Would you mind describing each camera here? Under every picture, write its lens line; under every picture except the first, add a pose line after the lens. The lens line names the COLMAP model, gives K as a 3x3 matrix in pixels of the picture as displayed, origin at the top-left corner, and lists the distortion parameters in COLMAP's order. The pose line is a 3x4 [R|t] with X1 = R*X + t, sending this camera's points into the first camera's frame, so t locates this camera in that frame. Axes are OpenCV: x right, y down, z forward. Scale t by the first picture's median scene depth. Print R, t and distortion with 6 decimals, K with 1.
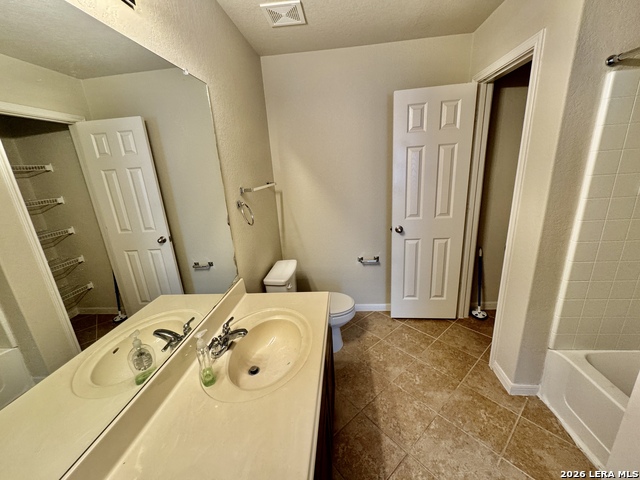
lens RADIAL K [[257.5, 0, 320.0], [0, 257.5, 241.6], [0, 0, 1]] dist [-0.000831, -0.000042]
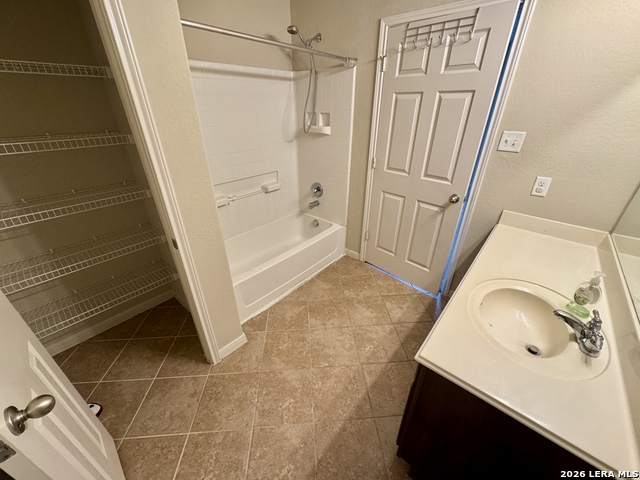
lens RADIAL K [[257.5, 0, 320.0], [0, 257.5, 241.6], [0, 0, 1]] dist [-0.000831, -0.000042]
pose [[-0.809622, -0.217909, 0.545002, -0.038781], [0.217079, 0.751527, 0.622964, -0.341135], [-0.545334, 0.622674, -0.561149, 1.099429]]
